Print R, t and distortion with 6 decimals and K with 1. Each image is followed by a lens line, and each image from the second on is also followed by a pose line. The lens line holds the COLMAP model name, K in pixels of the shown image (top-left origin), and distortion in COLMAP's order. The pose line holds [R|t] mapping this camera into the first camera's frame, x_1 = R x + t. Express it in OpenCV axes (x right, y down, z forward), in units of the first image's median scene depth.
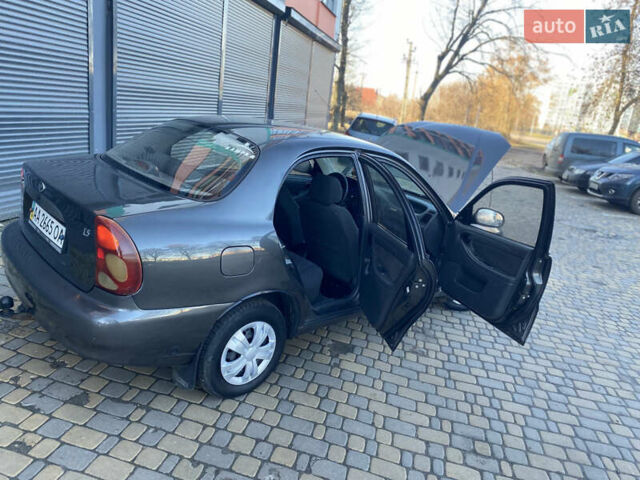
lens RADIAL K [[483.0, 0, 320.0], [0, 483.0, 240.0], [0, 0, 1]] dist [0.024264, -0.006440]
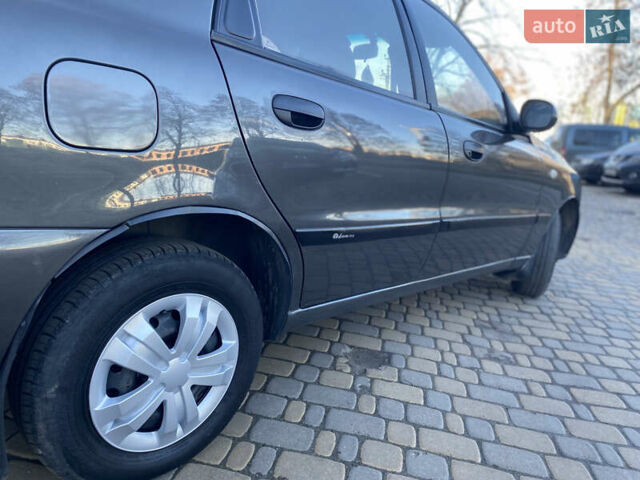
lens RADIAL K [[494.4, 0, 320.0], [0, 494.4, 240.0], [0, 0, 1]] dist [0.003805, 0.001011]
pose [[0.998054, -0.056020, 0.027386, -0.020988], [0.057312, 0.997156, -0.048944, 0.124022], [-0.024566, 0.050419, 0.998426, 0.472614]]
